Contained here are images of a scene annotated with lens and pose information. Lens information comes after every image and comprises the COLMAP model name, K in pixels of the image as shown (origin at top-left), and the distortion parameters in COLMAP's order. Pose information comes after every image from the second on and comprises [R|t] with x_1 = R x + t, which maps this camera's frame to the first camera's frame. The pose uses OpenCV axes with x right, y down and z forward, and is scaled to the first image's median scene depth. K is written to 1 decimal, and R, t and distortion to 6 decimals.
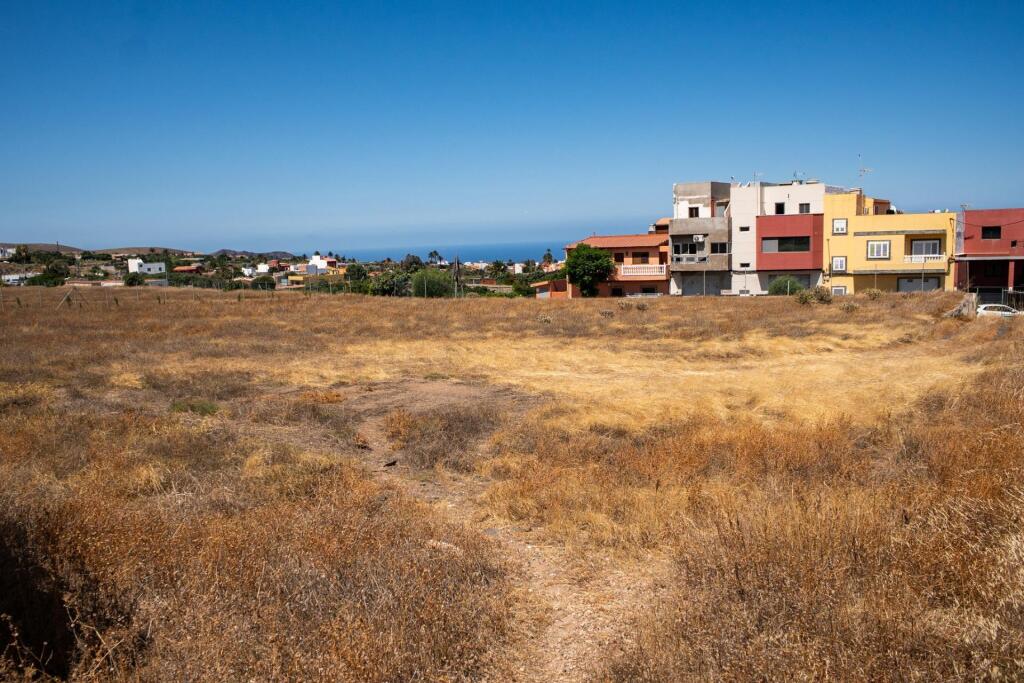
lens RADIAL K [[756.4, 0, 524.2], [0, 756.4, 332.8], [0, 0, 1]] dist [-0.080771, 0.061159]
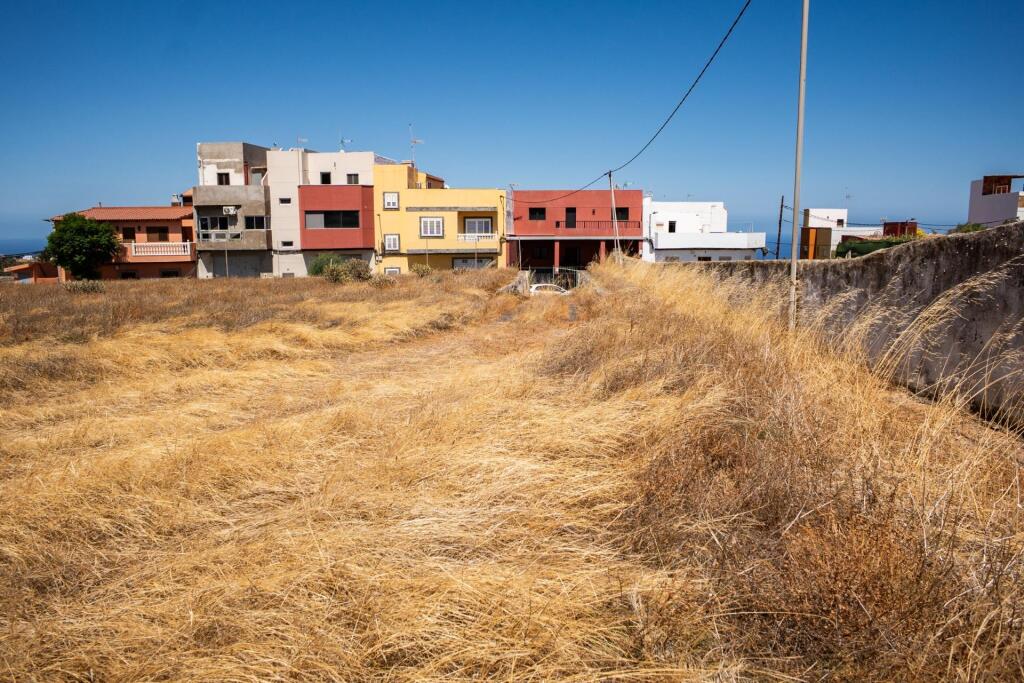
lens RADIAL K [[756.4, 0, 512.2], [0, 756.4, 342.0], [0, 0, 1]] dist [-0.080771, 0.061159]
pose [[0.860068, -0.047689, 0.507945, 0.076104], [0.035120, 0.998794, 0.034307, 0.001400], [-0.508969, -0.011668, 0.860706, 0.136723]]
